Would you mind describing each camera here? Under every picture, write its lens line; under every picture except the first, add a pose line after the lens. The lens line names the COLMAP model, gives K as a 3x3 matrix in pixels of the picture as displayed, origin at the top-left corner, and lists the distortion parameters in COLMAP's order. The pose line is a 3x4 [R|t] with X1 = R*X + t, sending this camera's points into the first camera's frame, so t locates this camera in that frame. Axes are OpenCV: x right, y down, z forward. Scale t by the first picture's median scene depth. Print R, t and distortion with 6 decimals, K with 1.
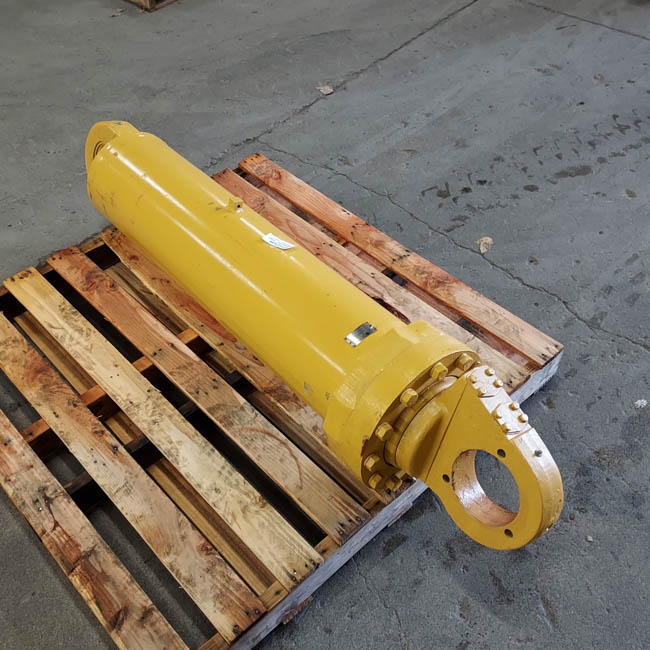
lens RADIAL K [[707.5, 0, 326.1], [0, 707.5, 334.1], [0, 0, 1]] dist [0.098848, -0.181140]
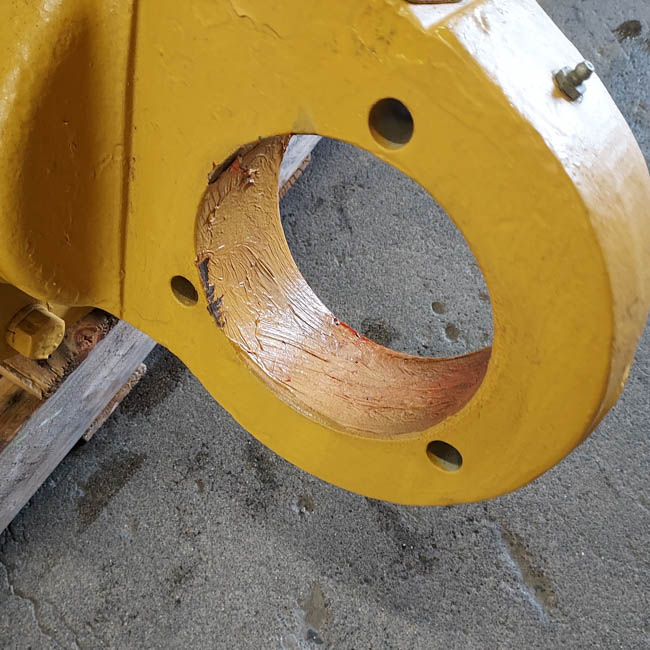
lens RADIAL K [[720.8, 0, 301.0], [0, 720.8, 371.3], [0, 0, 1]] dist [0.064501, -0.014449]
pose [[0.963403, -0.211606, 0.164553, 0.140457], [0.147284, 0.930772, 0.334622, 0.130230], [-0.223969, -0.298139, 0.927874, 0.646126]]
